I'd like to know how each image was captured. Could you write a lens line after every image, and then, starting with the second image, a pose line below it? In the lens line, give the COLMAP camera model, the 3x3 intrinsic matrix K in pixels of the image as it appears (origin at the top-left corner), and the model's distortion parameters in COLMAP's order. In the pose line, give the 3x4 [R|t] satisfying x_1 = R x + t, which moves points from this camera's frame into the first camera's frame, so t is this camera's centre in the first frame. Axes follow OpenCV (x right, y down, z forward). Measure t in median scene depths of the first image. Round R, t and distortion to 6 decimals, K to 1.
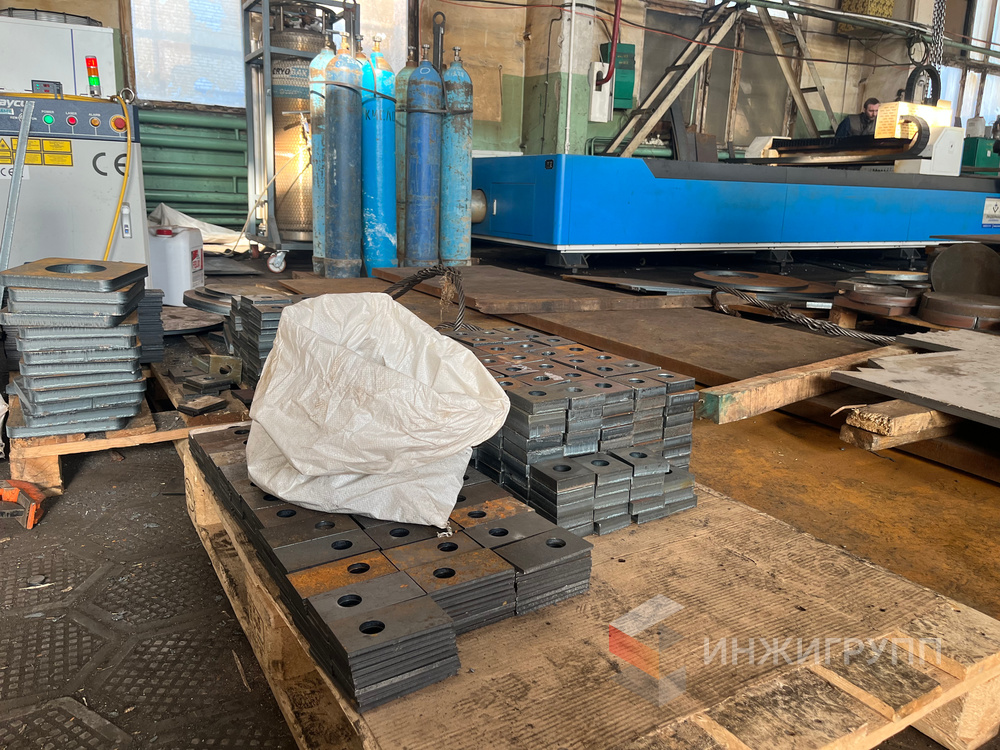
lens RADIAL K [[746.3, 0, 496.2], [0, 746.3, 372.7], [0, 0, 1]] dist [0.064761, -0.083469]
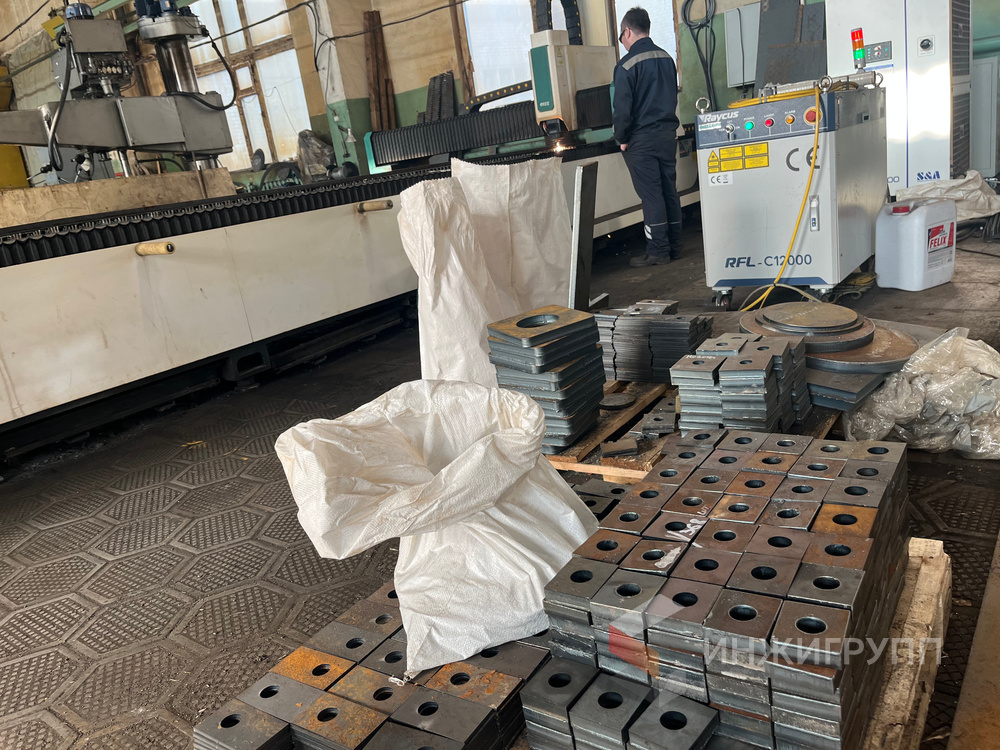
lens RADIAL K [[746.3, 0, 496.2], [0, 746.3, 372.7], [0, 0, 1]] dist [0.064761, -0.083469]
pose [[0.404730, 0.152216, -0.901678, 0.514982], [-0.059461, 0.988342, 0.140157, -0.214178], [0.912501, -0.003111, 0.409063, 0.422983]]
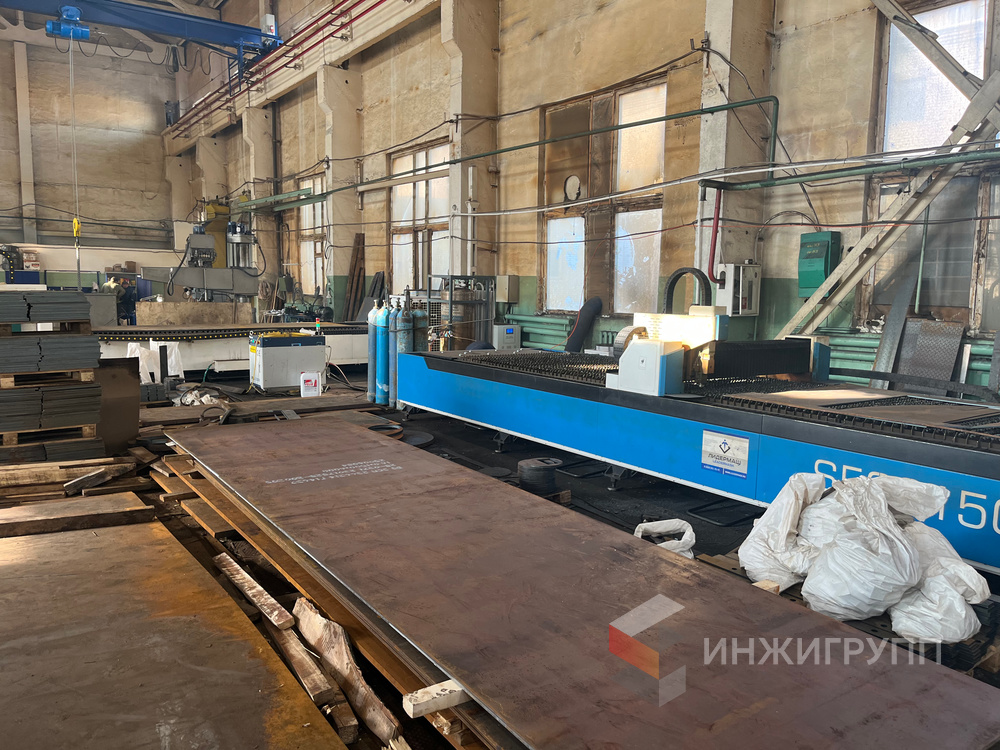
lens RADIAL K [[746.3, 0, 496.2], [0, 746.3, 372.7], [0, 0, 1]] dist [0.064761, -0.083469]
pose [[0.061191, 0.090480, -0.994017, 1.145050], [-0.259067, 0.963192, 0.071727, -0.364374], [0.963919, 0.253128, 0.082380, 0.798052]]
